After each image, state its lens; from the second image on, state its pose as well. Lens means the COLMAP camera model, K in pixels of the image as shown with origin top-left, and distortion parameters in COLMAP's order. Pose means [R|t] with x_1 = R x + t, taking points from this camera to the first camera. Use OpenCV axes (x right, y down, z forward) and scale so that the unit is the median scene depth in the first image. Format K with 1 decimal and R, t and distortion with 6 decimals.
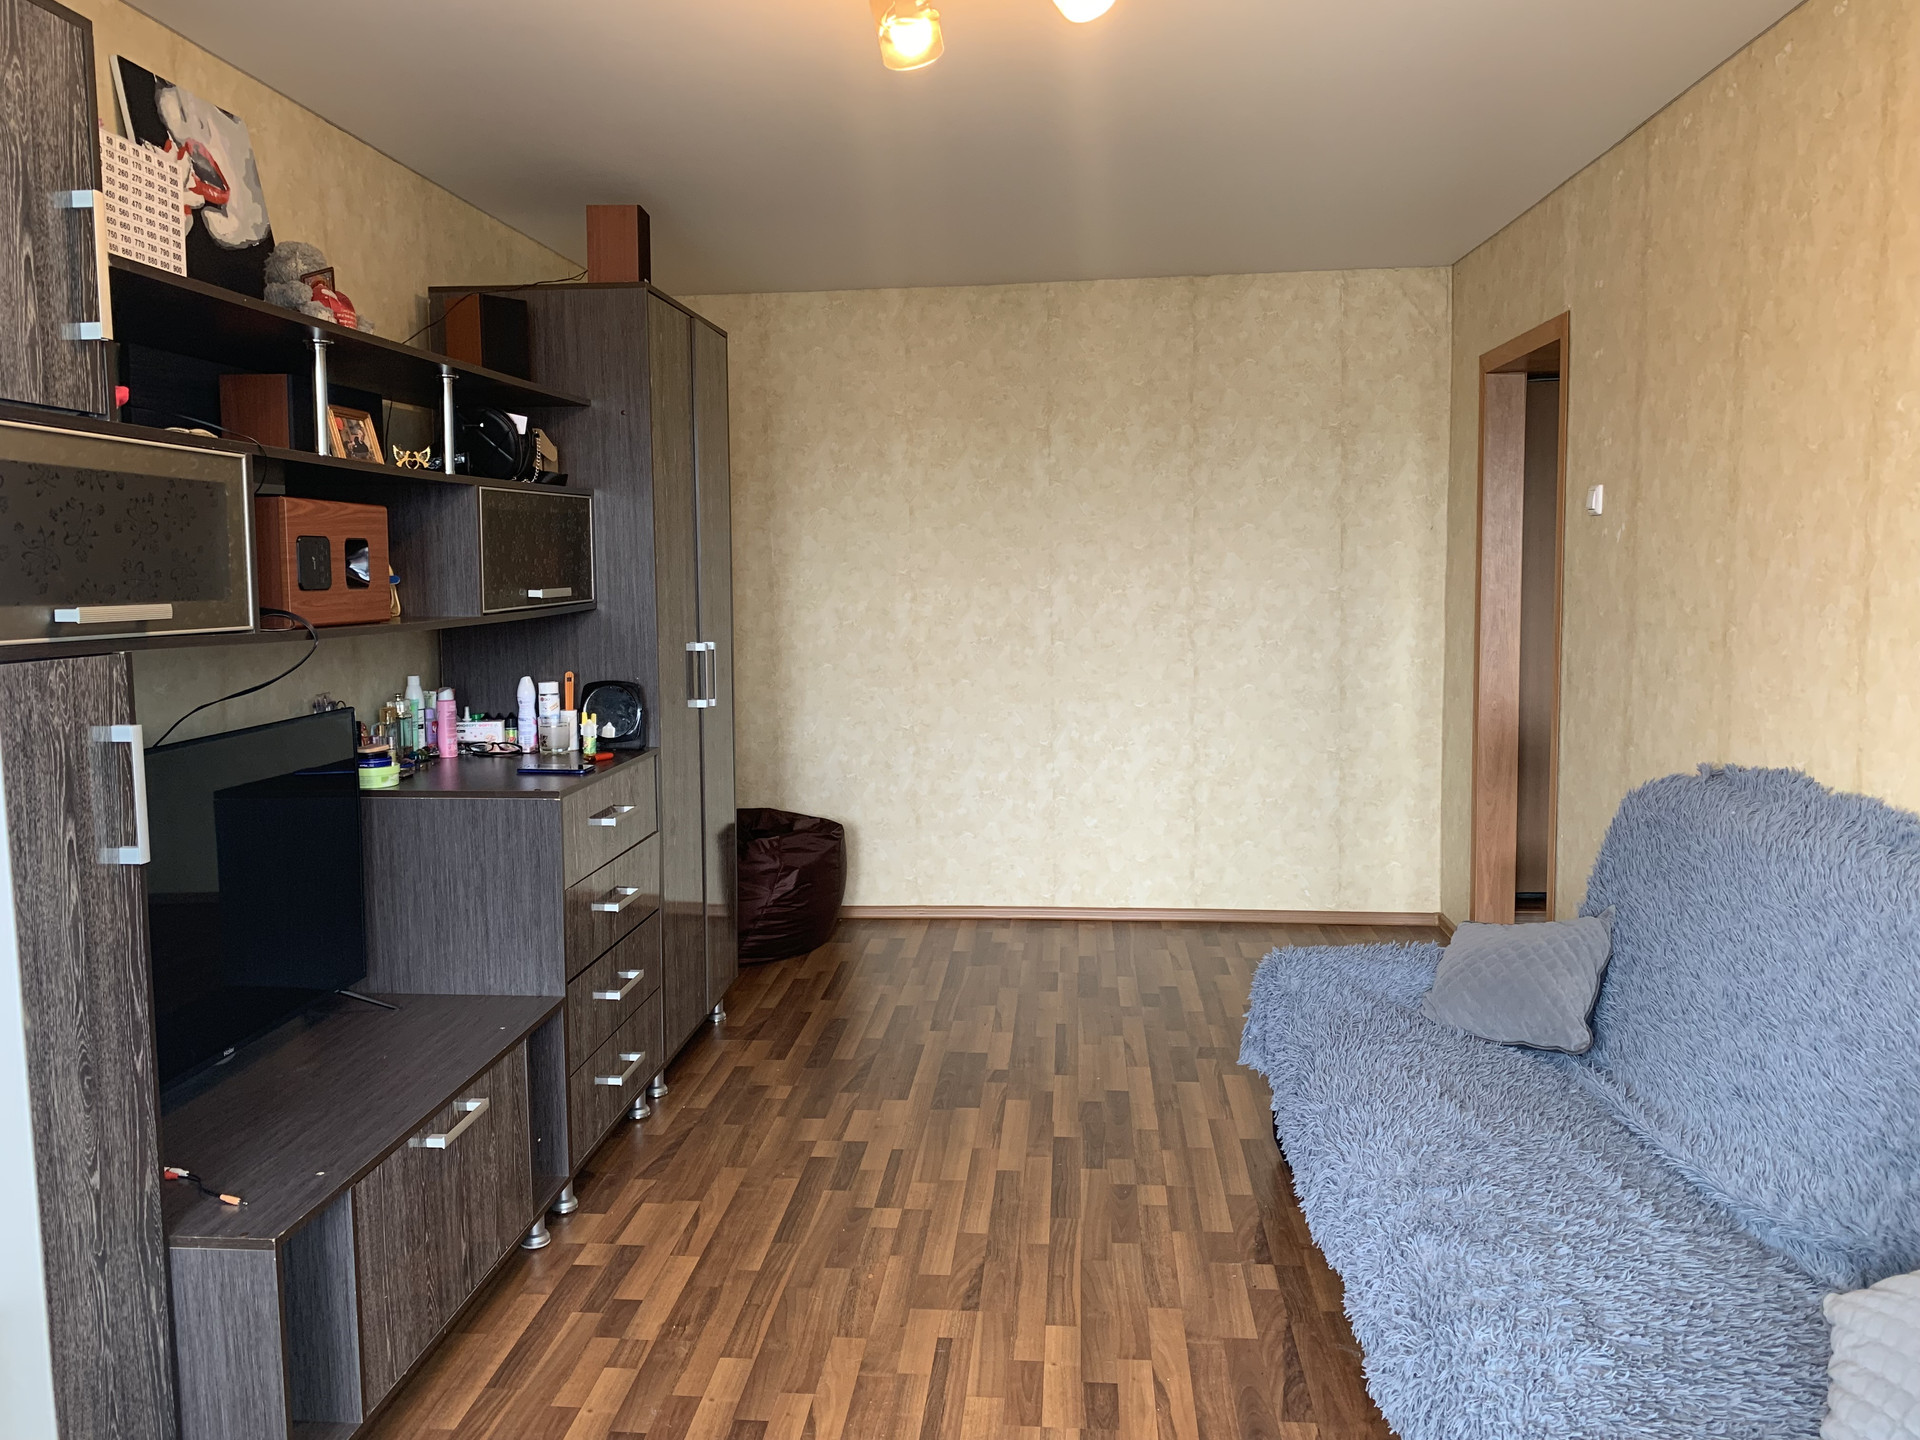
lens RADIAL K [[1468.8, 0, 936.4], [0, 1468.8, 716.7], [0, 0, 1]] dist [0.039670, -0.044399]
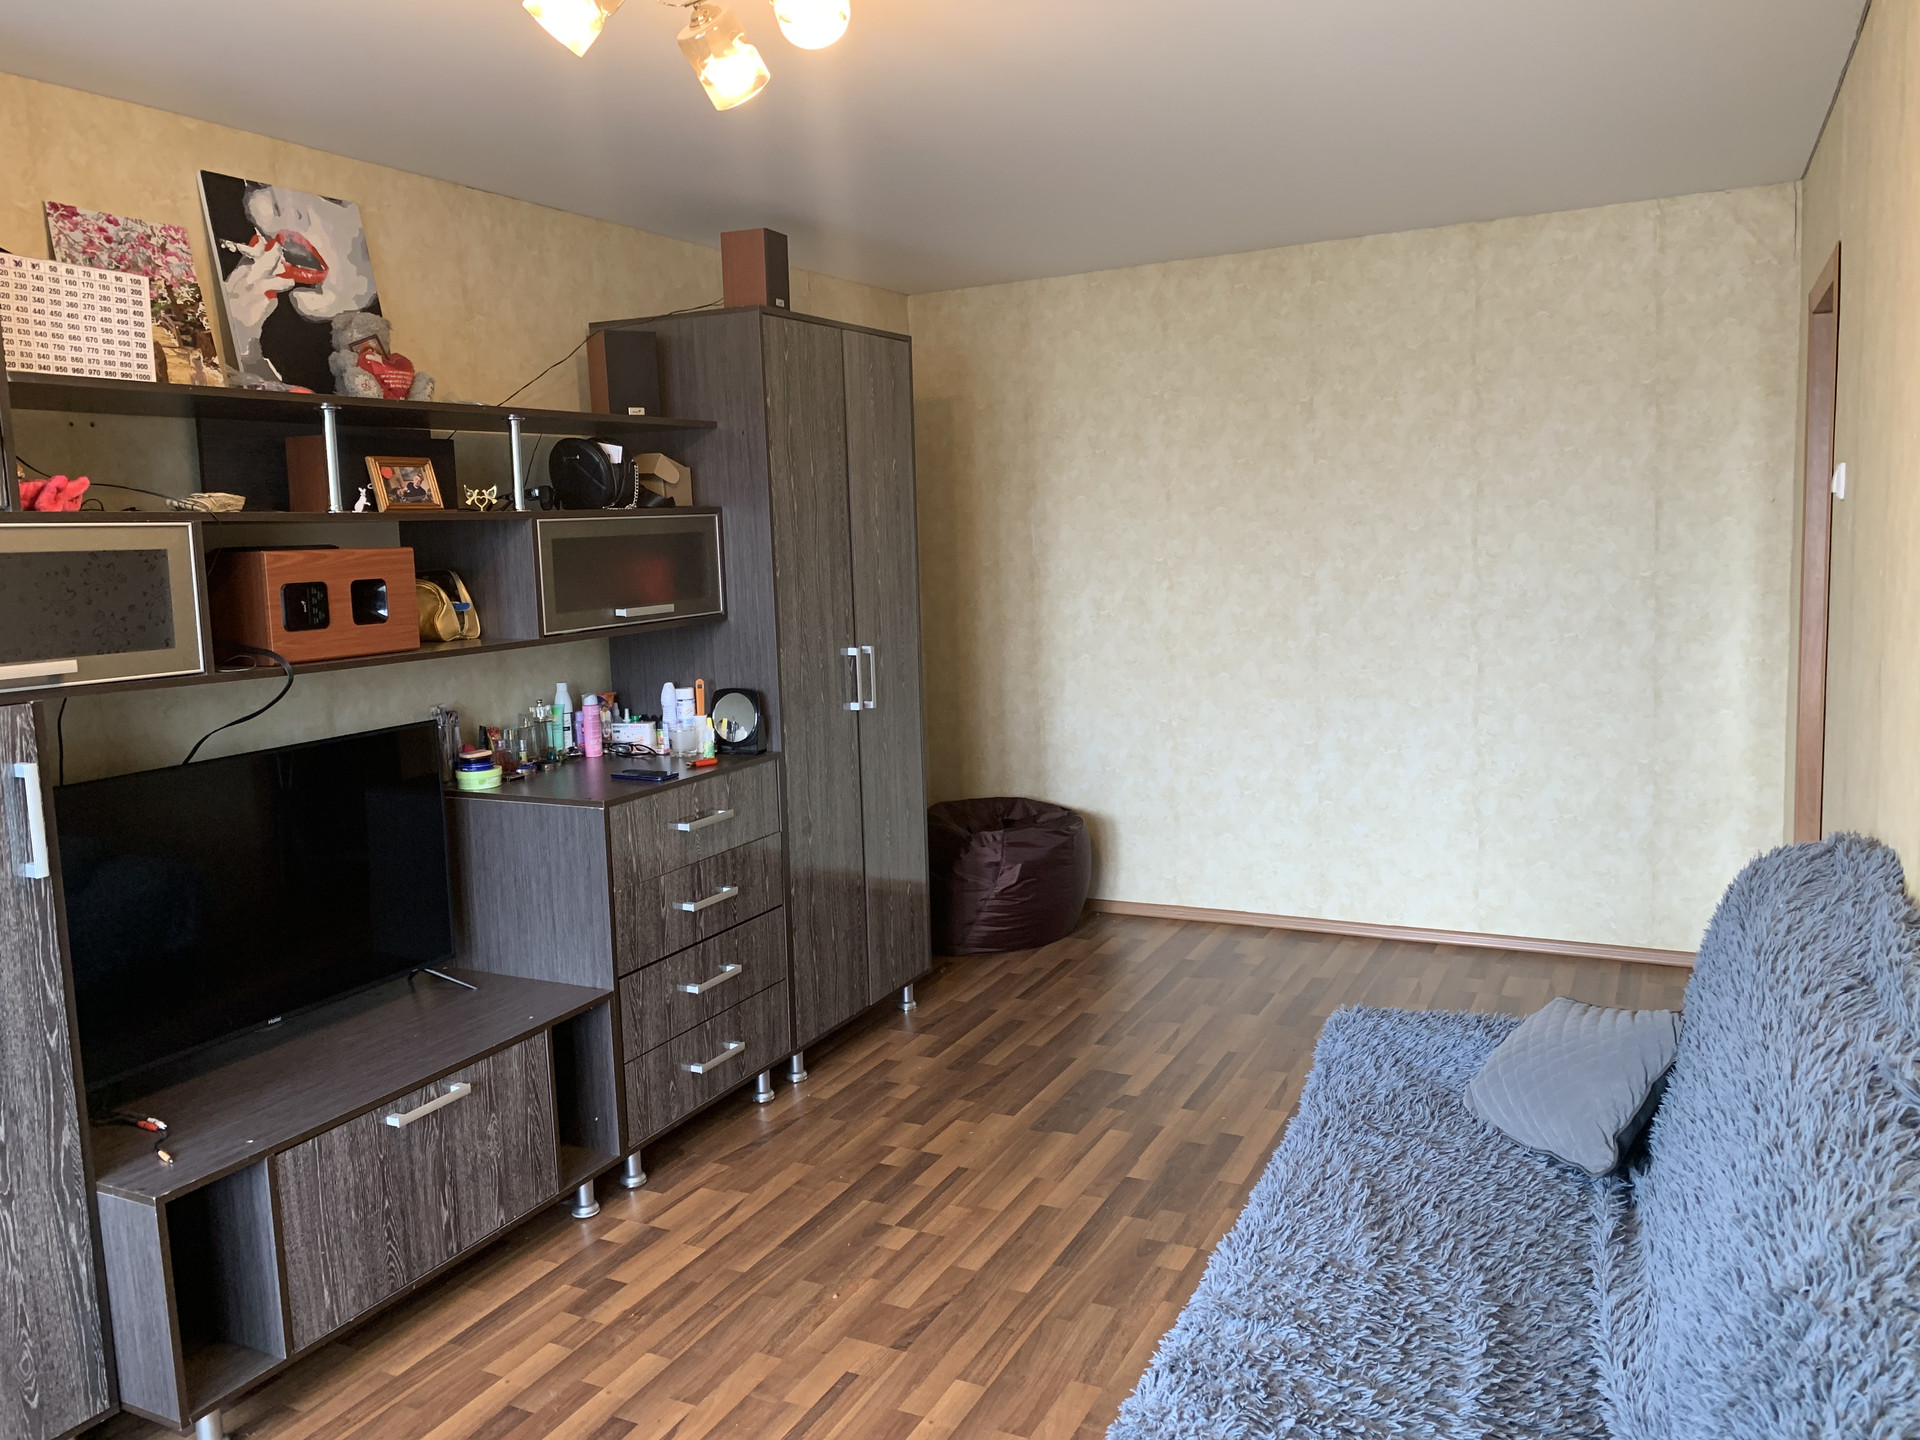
lens RADIAL K [[1468.8, 0, 943.2], [0, 1468.8, 716.1], [0, 0, 1]] dist [0.039670, -0.044399]
pose [[0.931490, 0.025237, -0.362890, 0.302352], [-0.013249, 0.999282, 0.035488, -0.044035], [0.363525, -0.028249, 0.931156, 0.075474]]
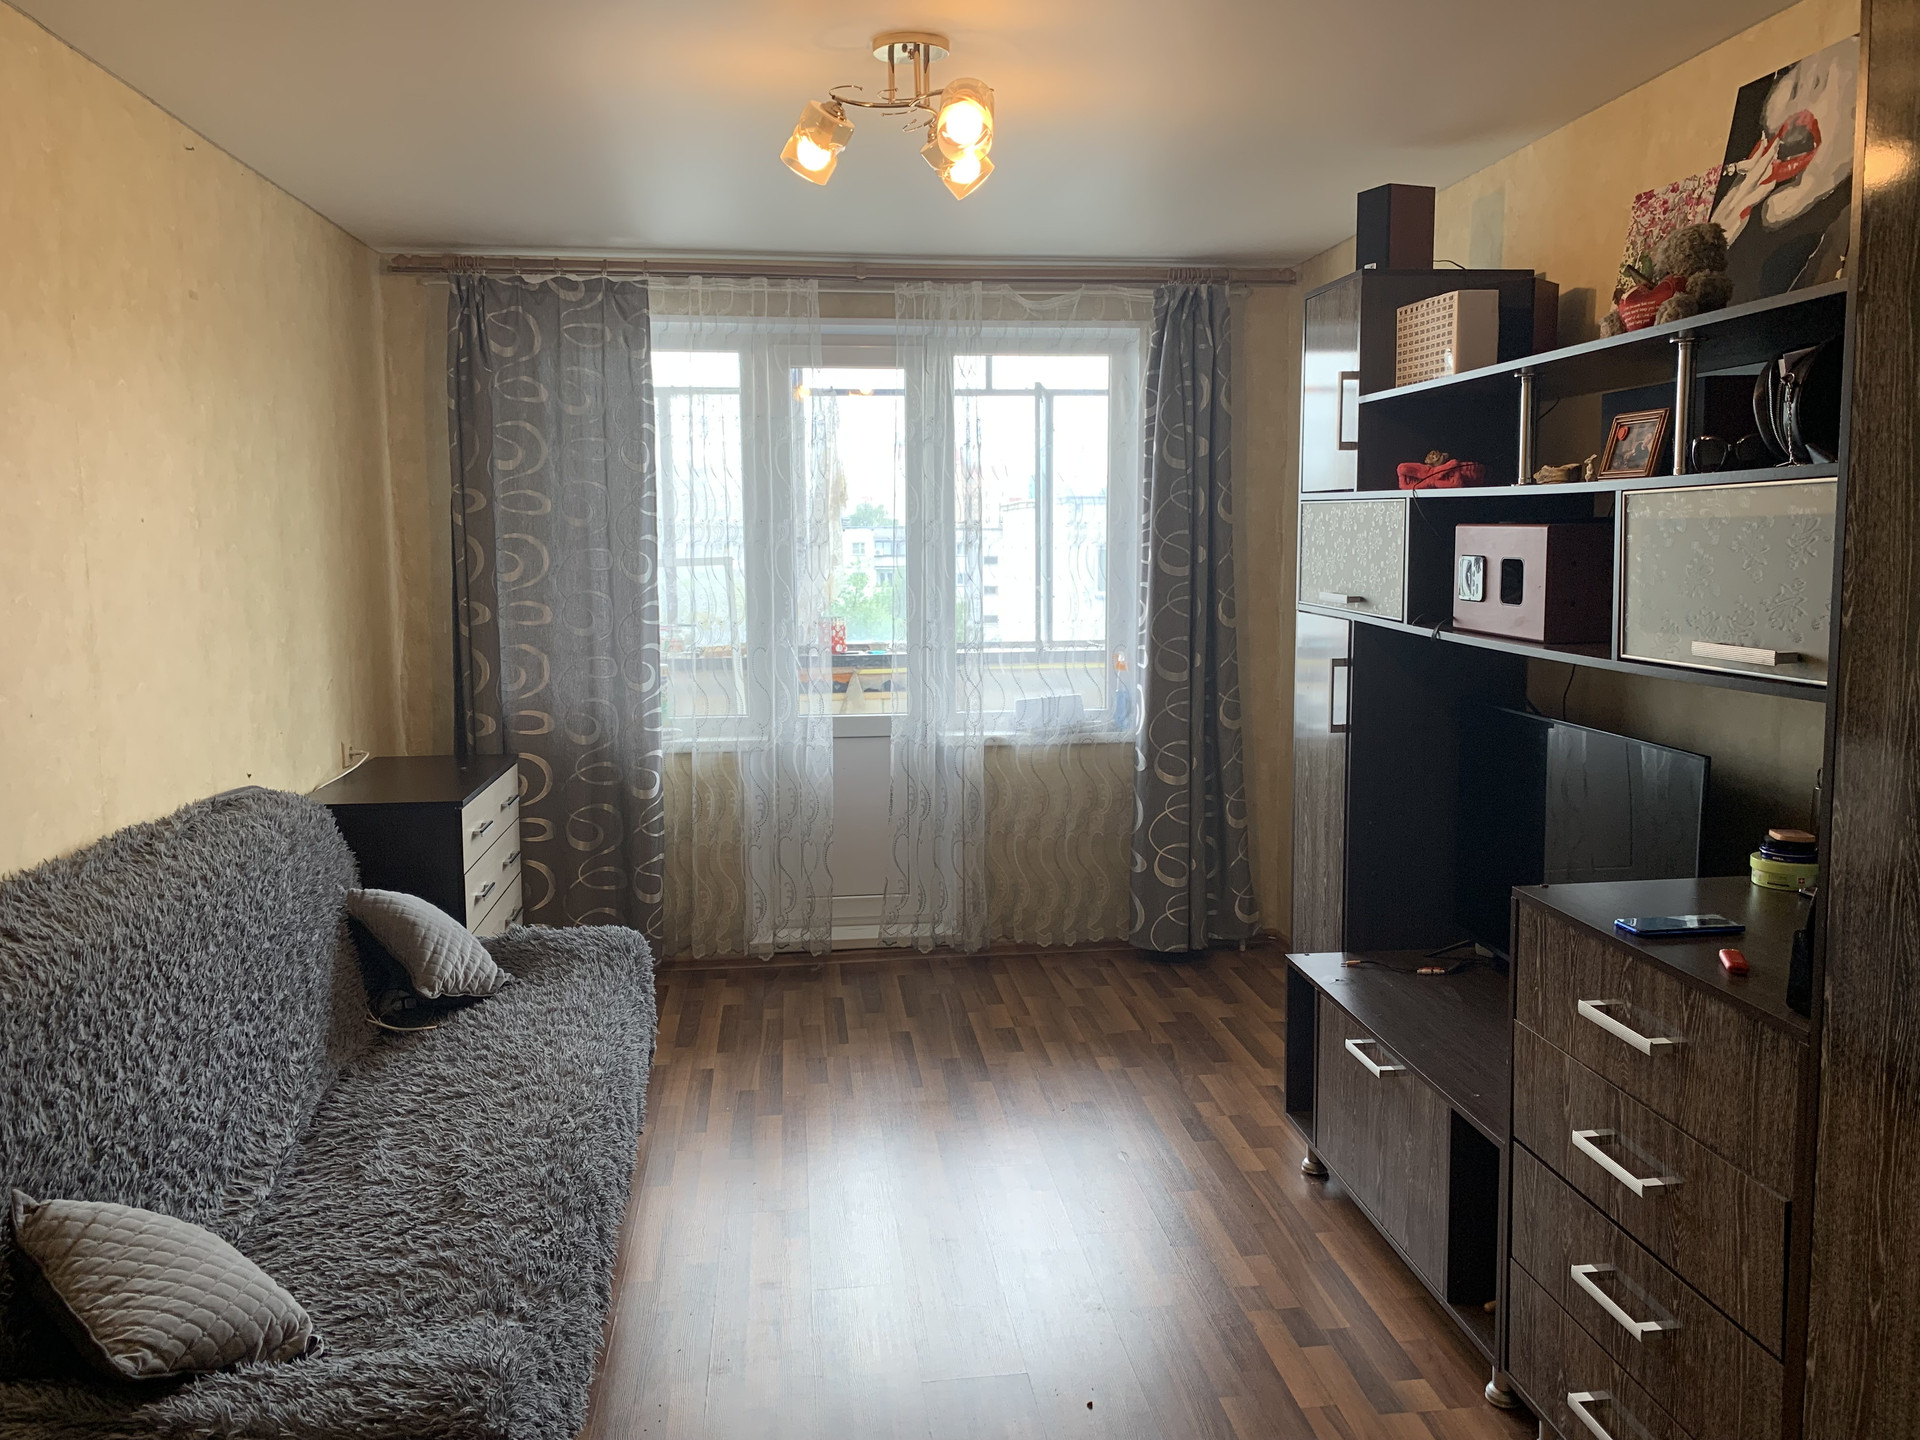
lens RADIAL K [[1468.8, 0, 959.1], [0, 1468.8, 709.5], [0, 0, 1]] dist [0.039670, -0.044399]
pose [[-0.975700, 0.052516, -0.212722, 0.158059], [0.002784, 0.973745, 0.227623, -0.181590], [0.219091, 0.221500, -0.950230, 1.373676]]
